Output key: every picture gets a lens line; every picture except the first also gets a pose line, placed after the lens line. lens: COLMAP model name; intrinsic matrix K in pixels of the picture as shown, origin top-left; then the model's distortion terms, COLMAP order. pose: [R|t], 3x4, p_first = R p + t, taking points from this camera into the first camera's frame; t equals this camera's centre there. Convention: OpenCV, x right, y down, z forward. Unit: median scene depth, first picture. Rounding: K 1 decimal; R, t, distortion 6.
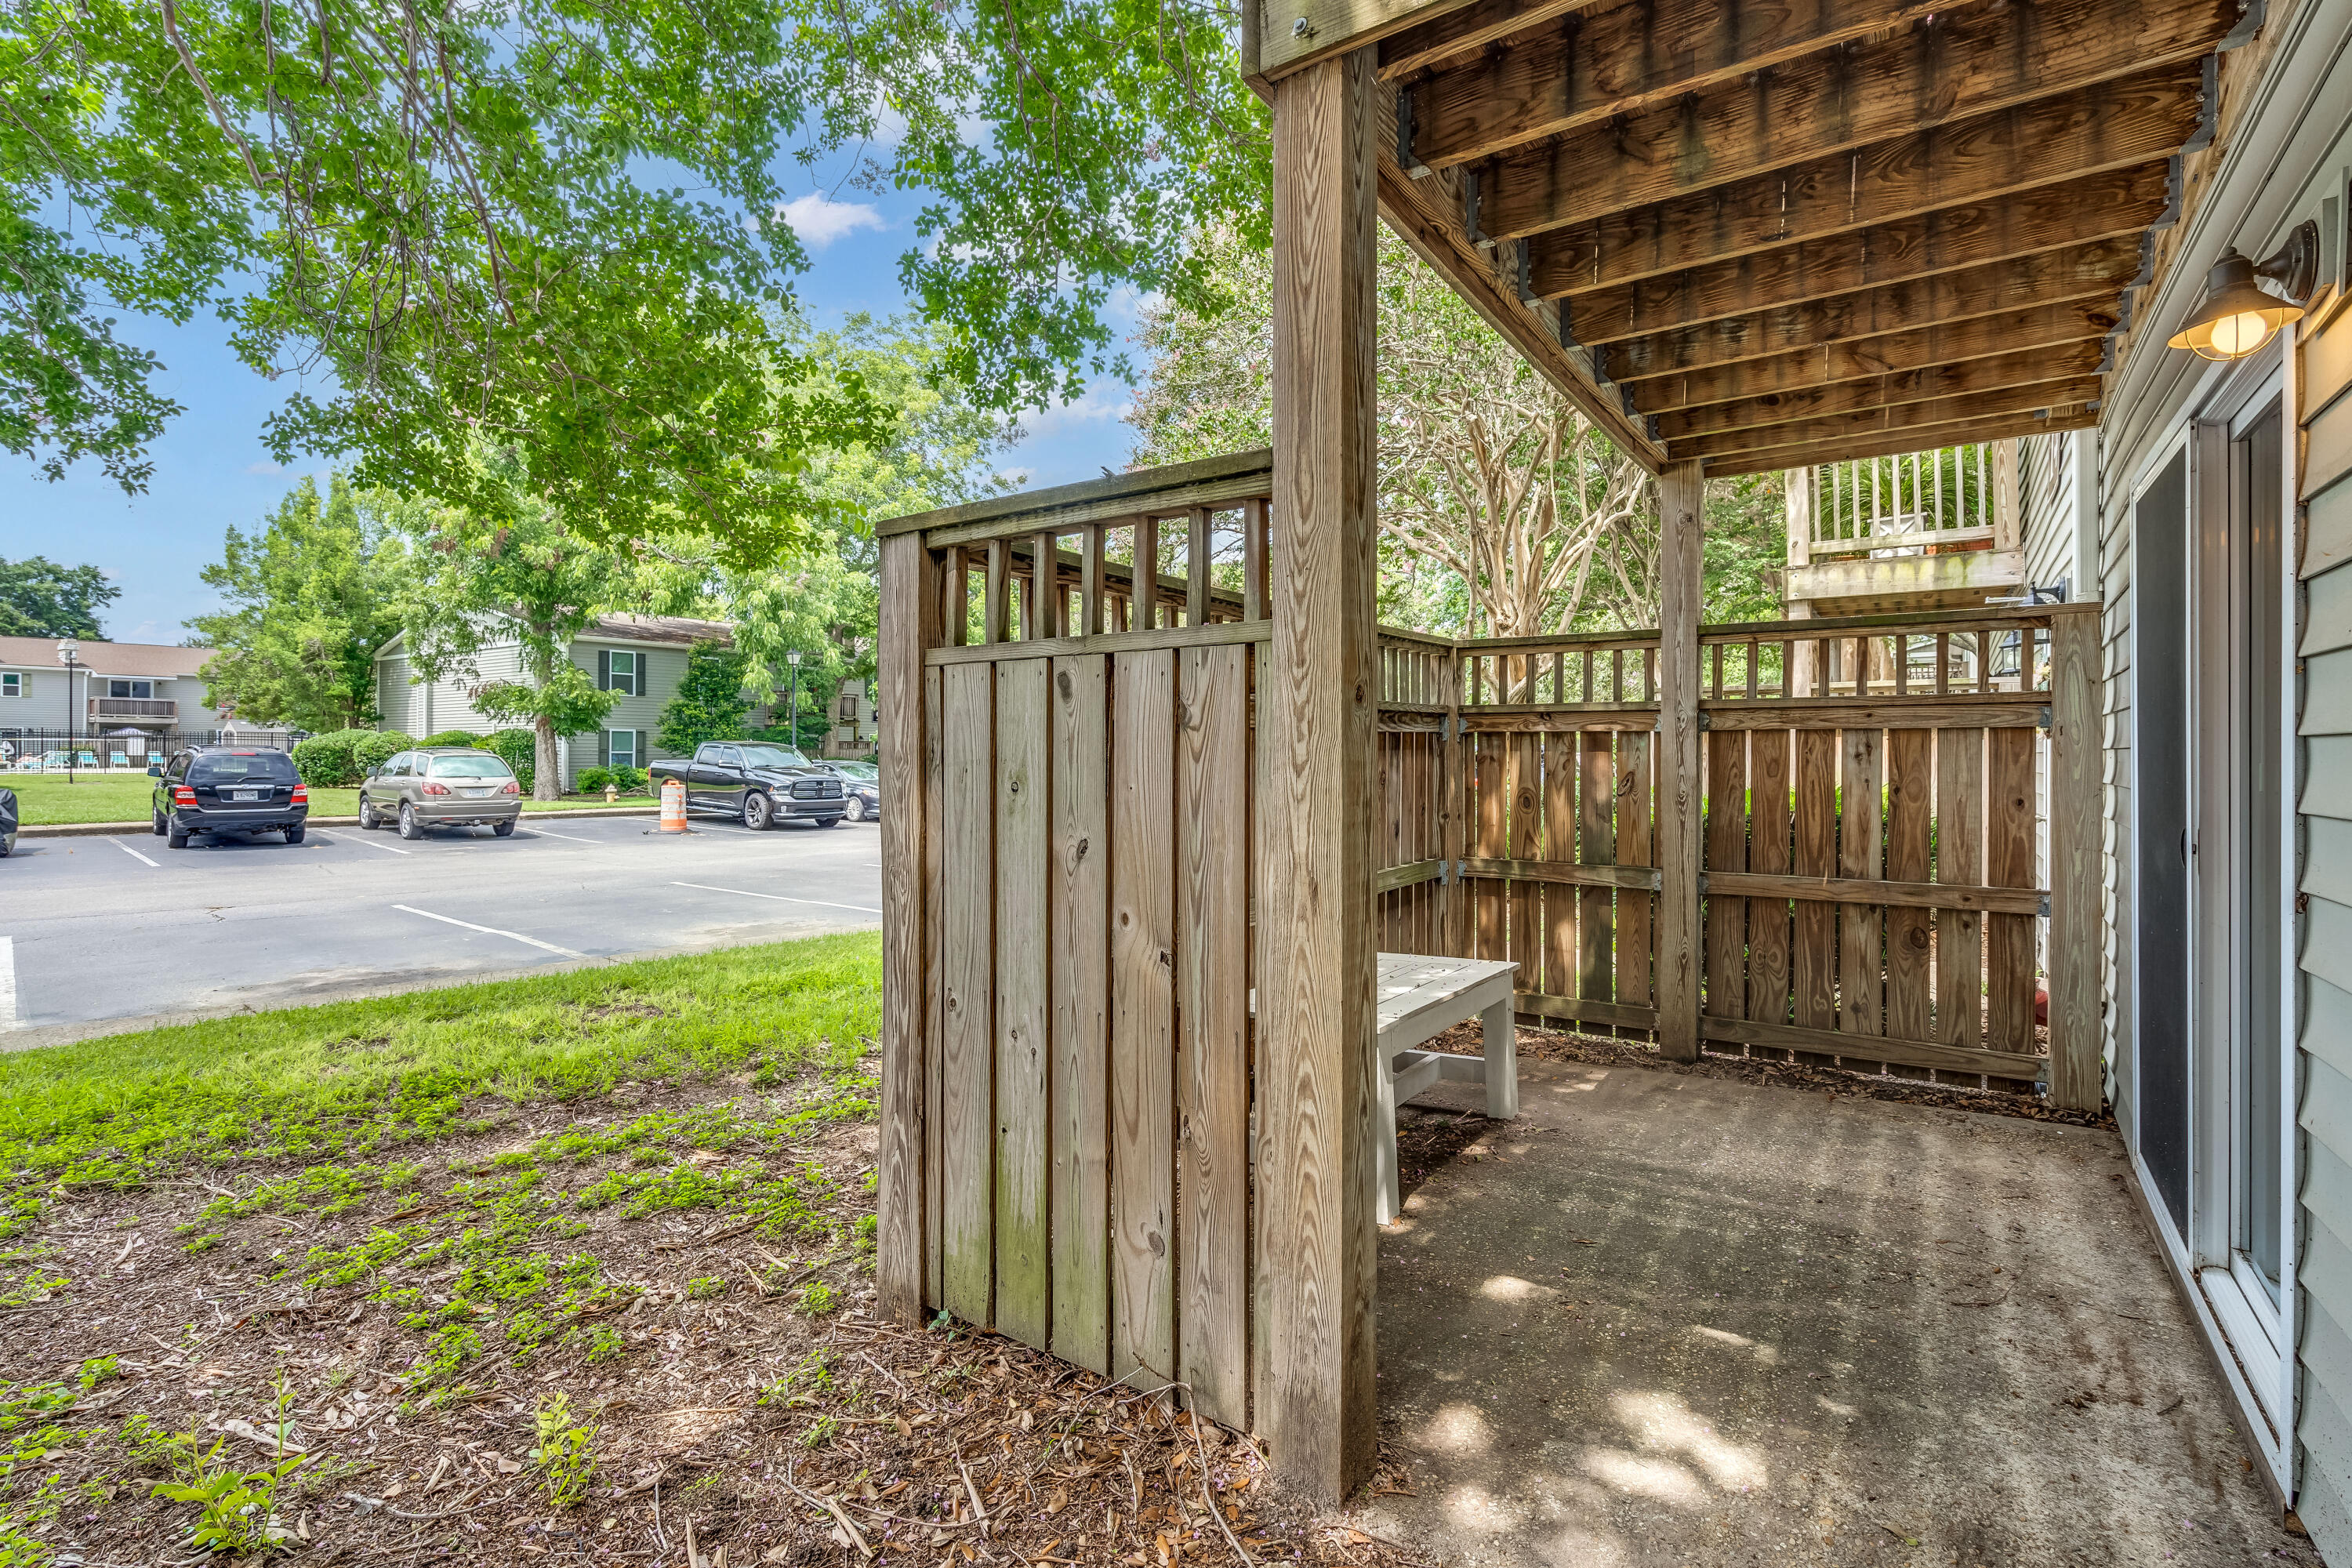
lens RADIAL K [[1065.9, 0, 1189.3], [0, 1065.9, 769.4], [0, 0, 1]] dist [0.004577, -0.001192]
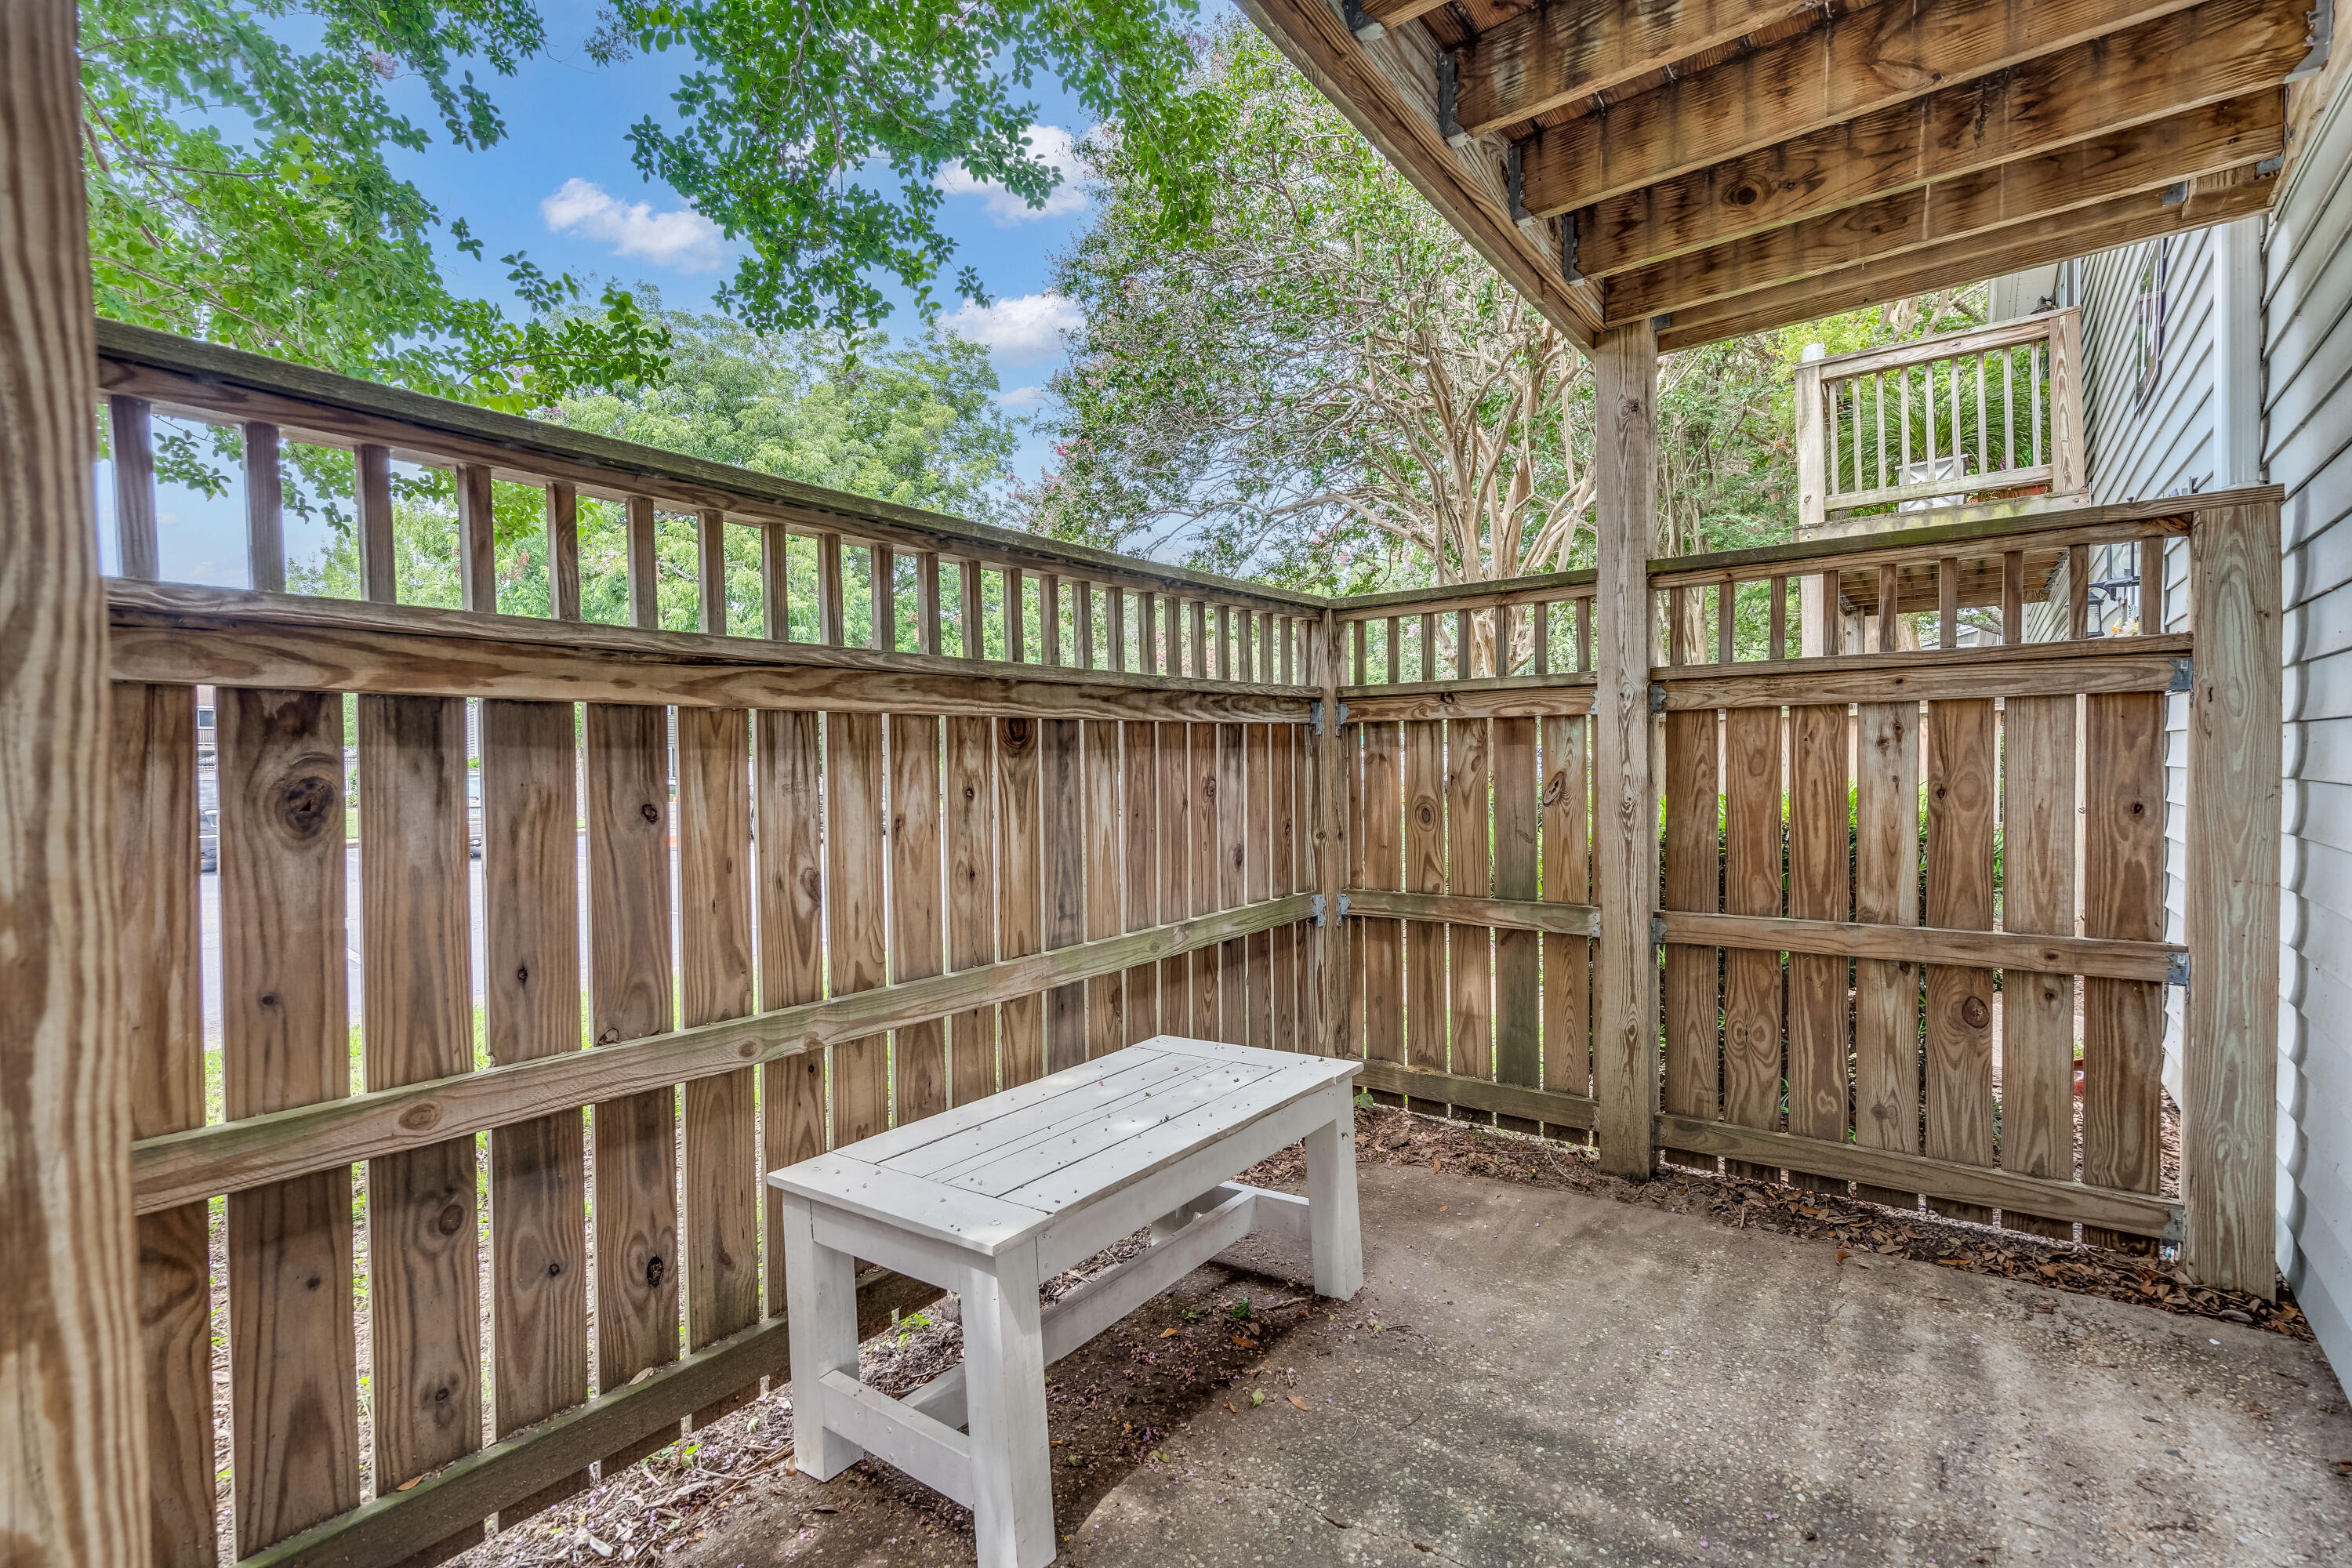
lens RADIAL K [[1065.9, 0, 1168.8], [0, 1065.9, 800.4], [0, 0, 1]] dist [0.004577, -0.001192]
pose [[0.999362, -0.016203, -0.031835, 0.183386], [0.016916, 0.999609, 0.022255, 0.001470], [0.031462, -0.022779, 0.999245, 0.289310]]
